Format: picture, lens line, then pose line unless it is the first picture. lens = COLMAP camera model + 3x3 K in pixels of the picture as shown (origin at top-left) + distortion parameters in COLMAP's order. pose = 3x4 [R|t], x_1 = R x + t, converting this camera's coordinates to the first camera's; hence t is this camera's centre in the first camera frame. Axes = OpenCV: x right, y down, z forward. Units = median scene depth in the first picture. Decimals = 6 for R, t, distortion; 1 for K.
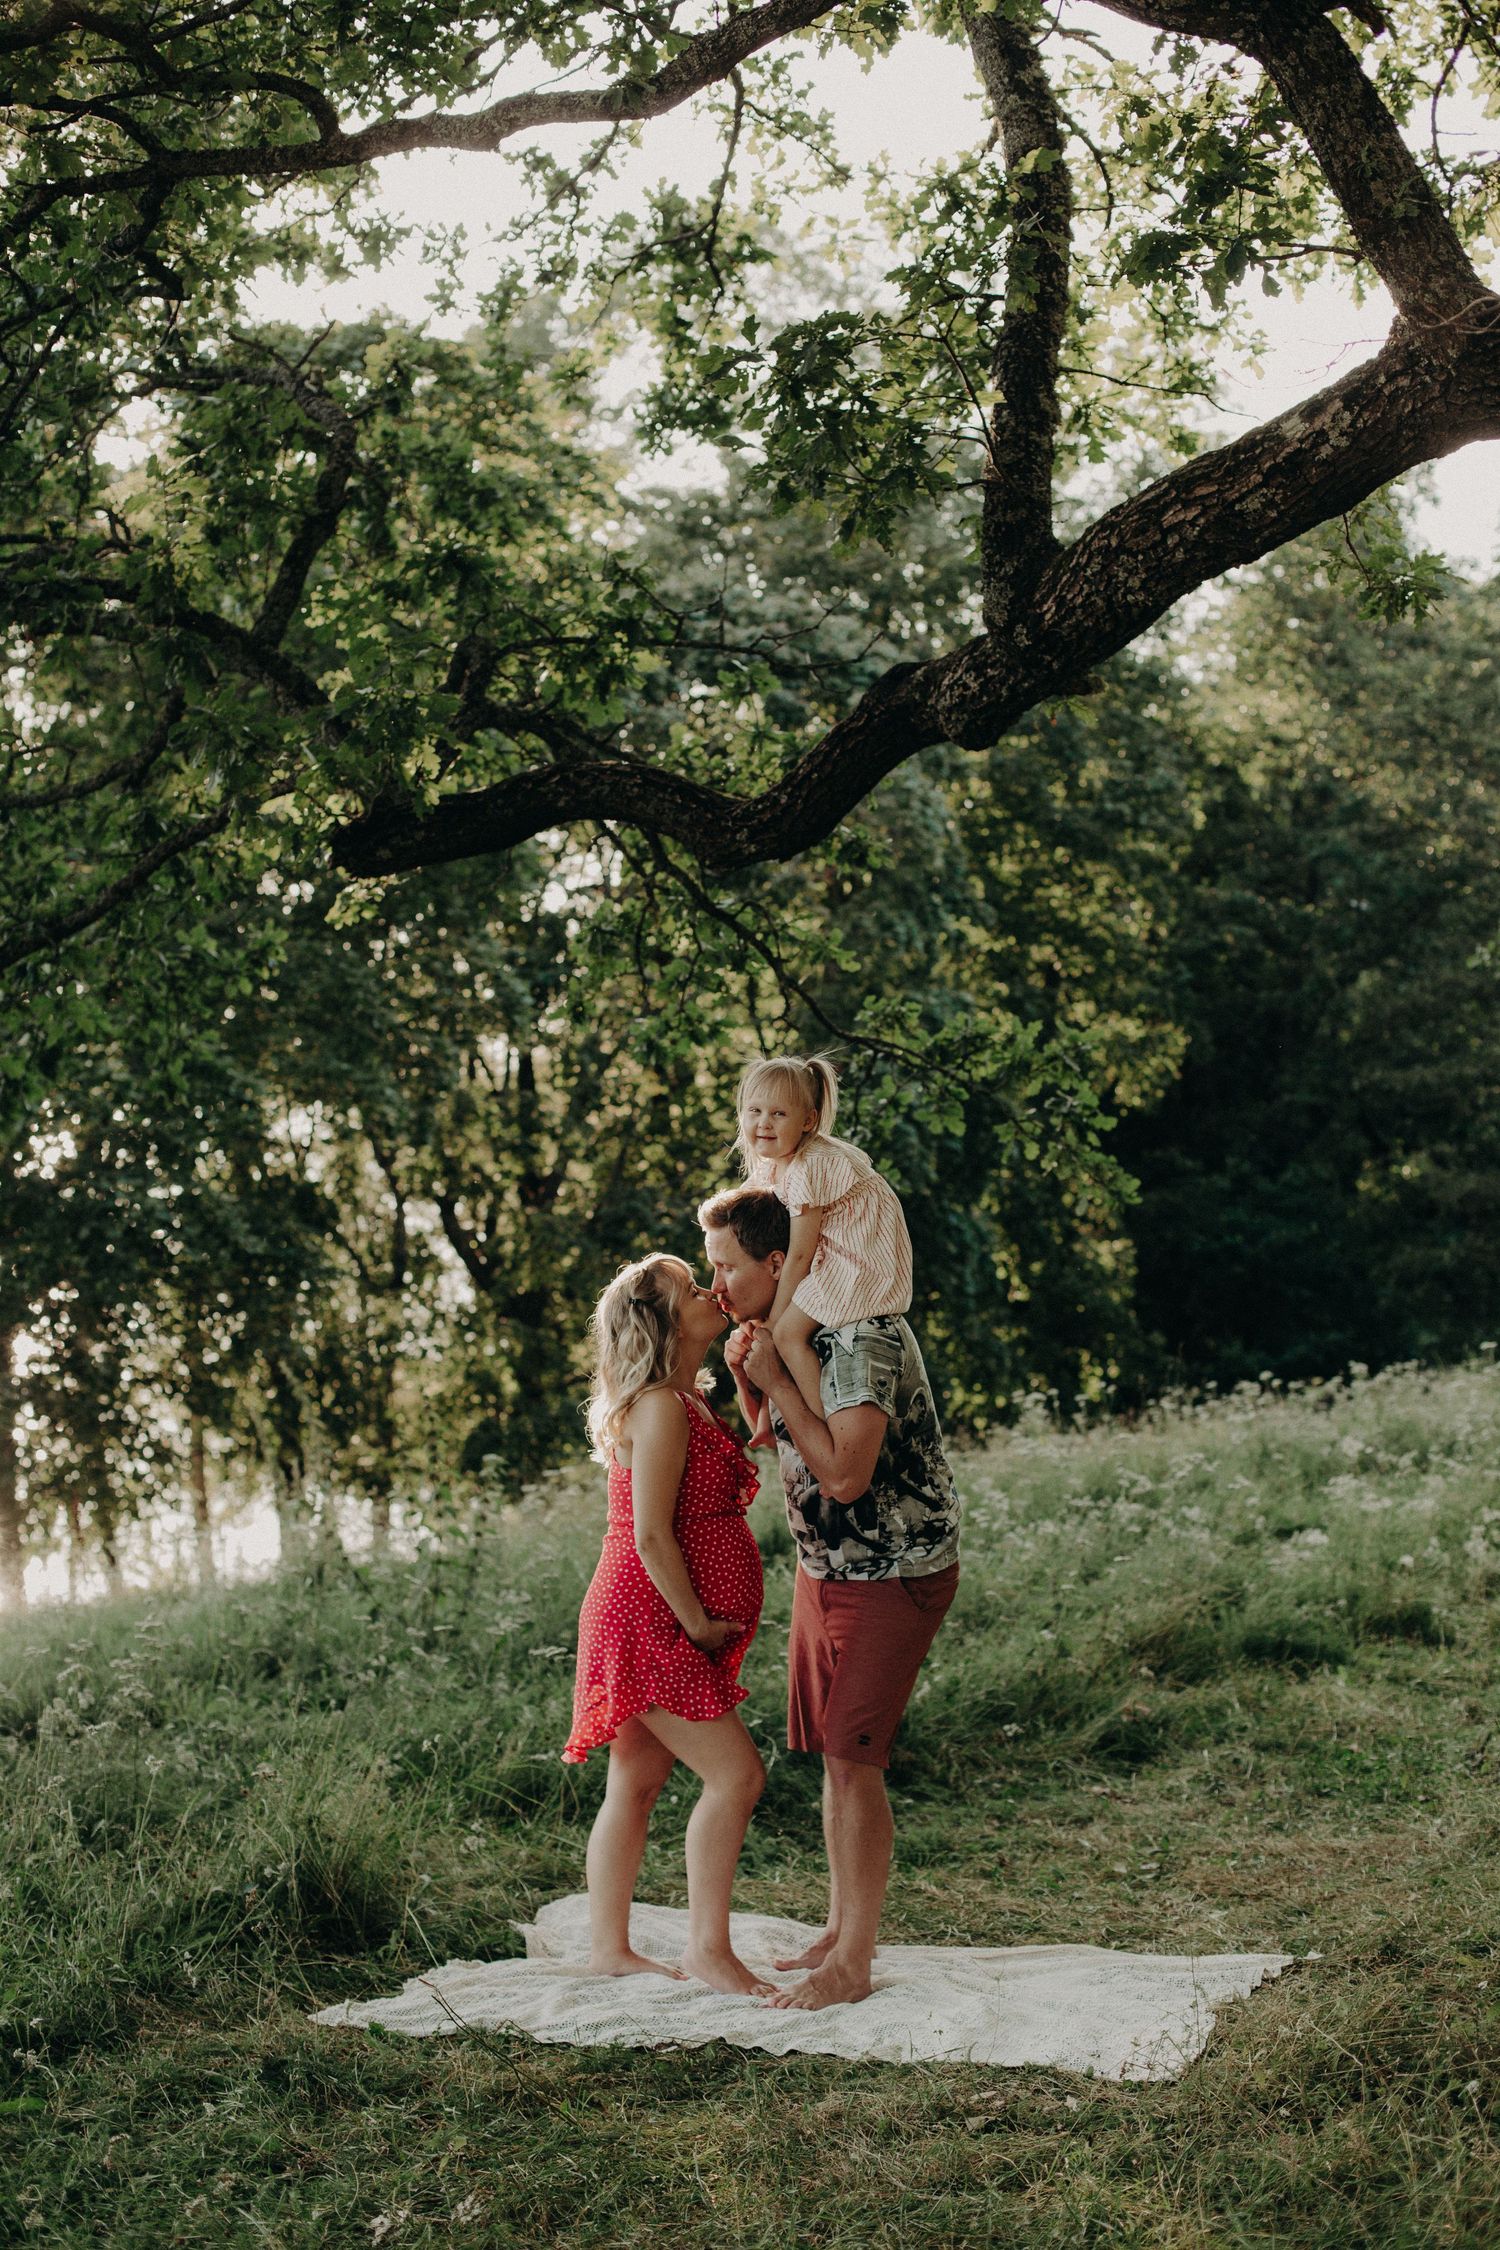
lens RADIAL K [[3254.5, 0, 750.0], [0, 3254.5, 1125.0], [0, 0, 1]] dist [-0.124582, 0.044796]
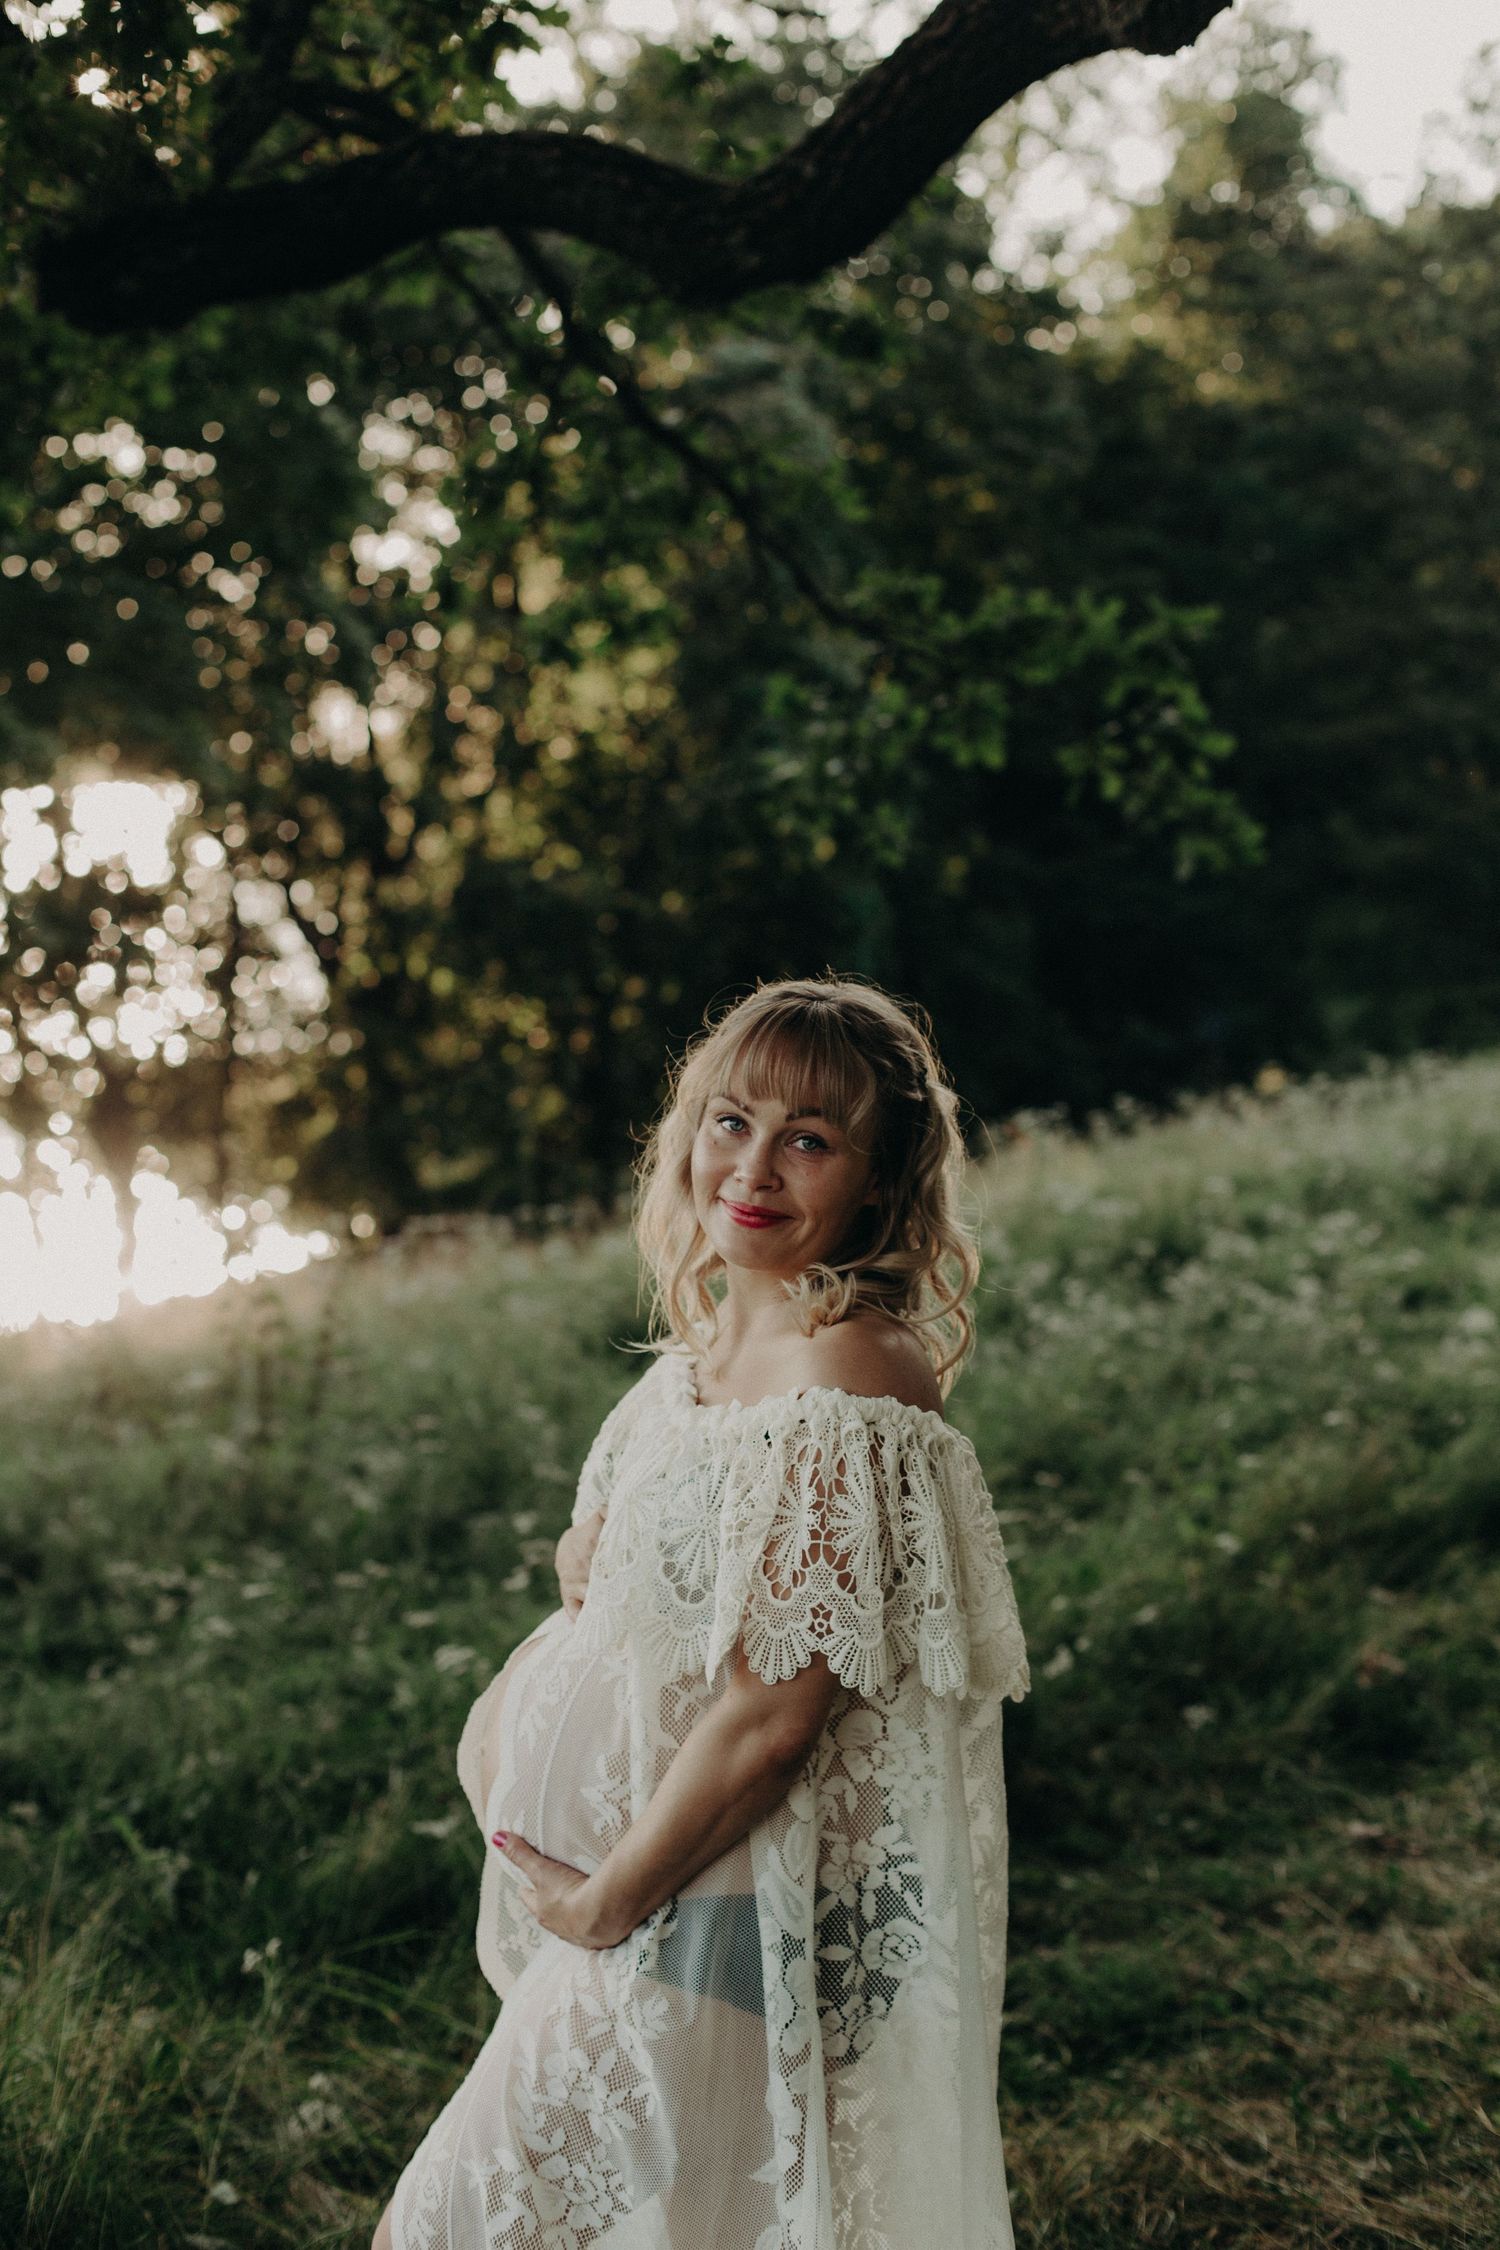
lens RADIAL K [[3254.5, 0, 750.0], [0, 3254.5, 1125.0], [0, 0, 1]] dist [-0.124582, 0.044796]
pose [[0.998751, -0.020048, 0.045772, -0.022903], [0.015420, 0.994936, 0.099316, 0.009691], [-0.047531, -0.098486, 0.994003, 0.309050]]
